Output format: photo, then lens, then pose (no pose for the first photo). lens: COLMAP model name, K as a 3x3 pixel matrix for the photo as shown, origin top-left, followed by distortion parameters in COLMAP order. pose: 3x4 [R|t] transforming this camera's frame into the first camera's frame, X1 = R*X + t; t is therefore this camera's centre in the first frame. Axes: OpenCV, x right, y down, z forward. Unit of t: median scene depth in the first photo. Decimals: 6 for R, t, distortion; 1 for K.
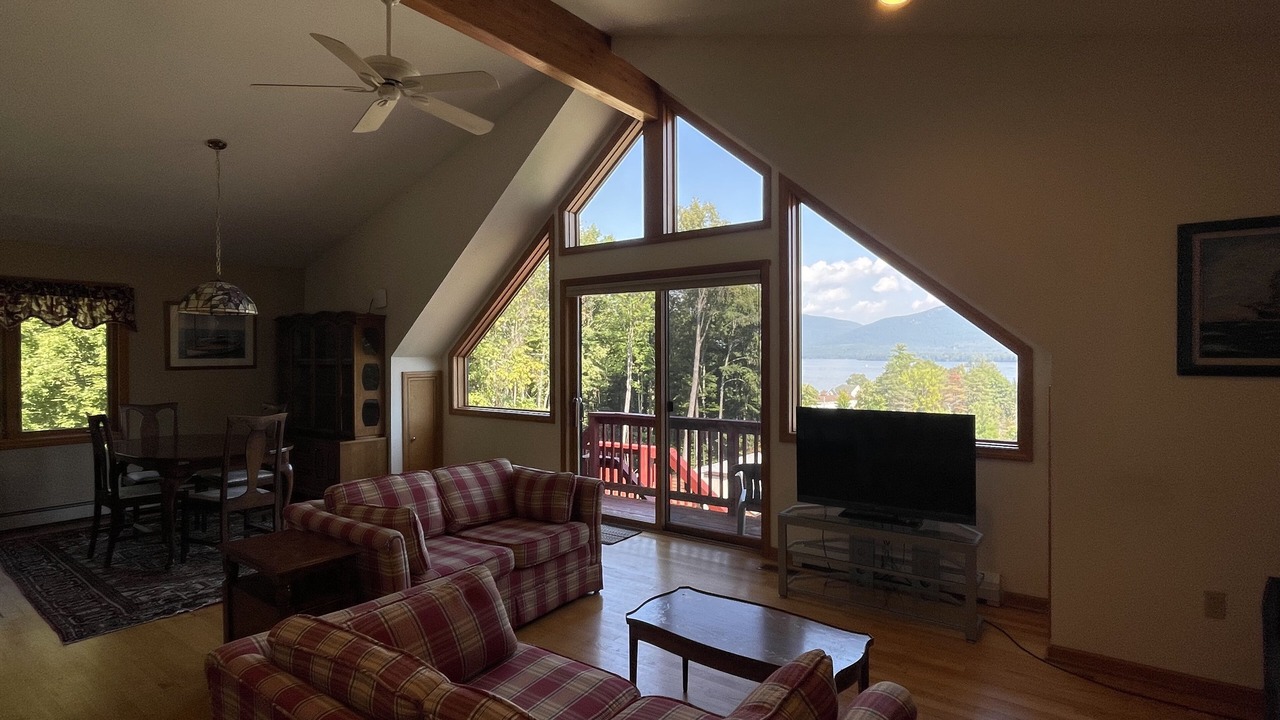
lens RADIAL K [[619.6, 0, 637.9], [0, 619.6, 361.0], [0, 0, 1]] dist [-0.002434, -0.000005]
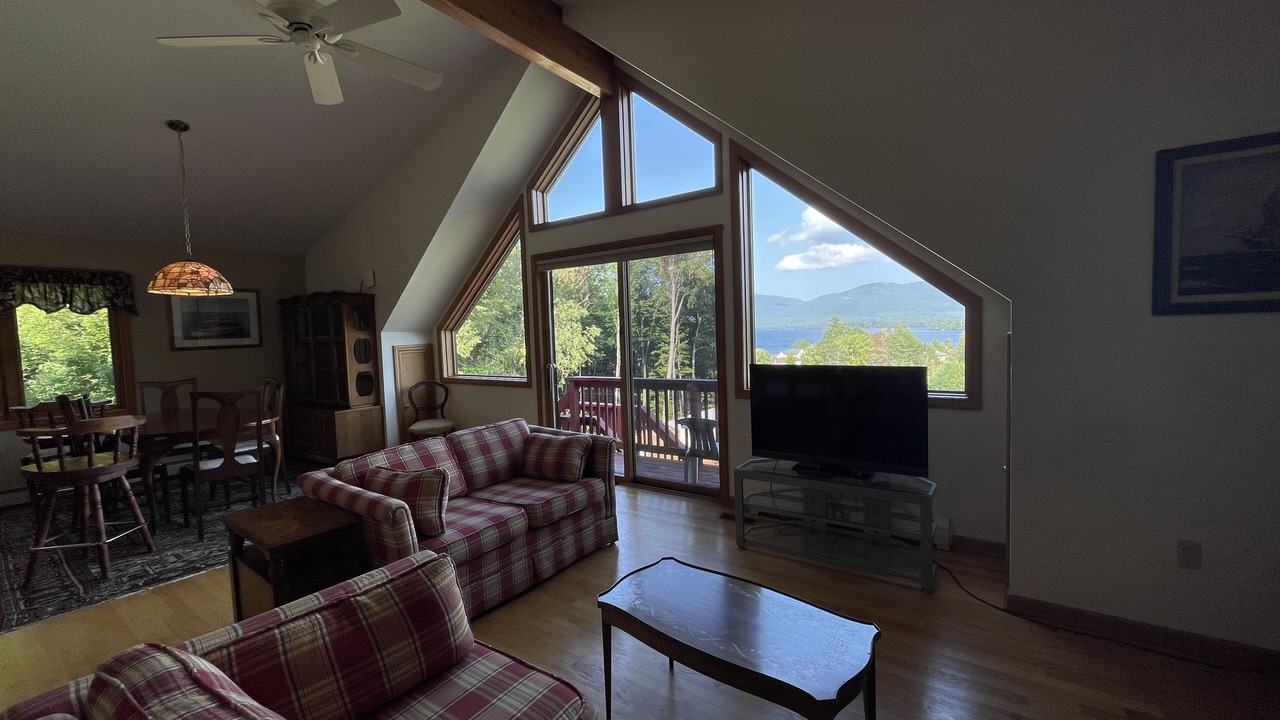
lens RADIAL K [[493.2, 0, 639.9], [0, 493.2, 361.8], [0, 0, 1]] dist [0.004395, 0.000032]
pose [[0.999178, -0.032217, 0.024618, 0.043667], [0.030862, 0.998086, 0.053586, 0.016378], [-0.026297, -0.052782, 0.998260, 0.151151]]
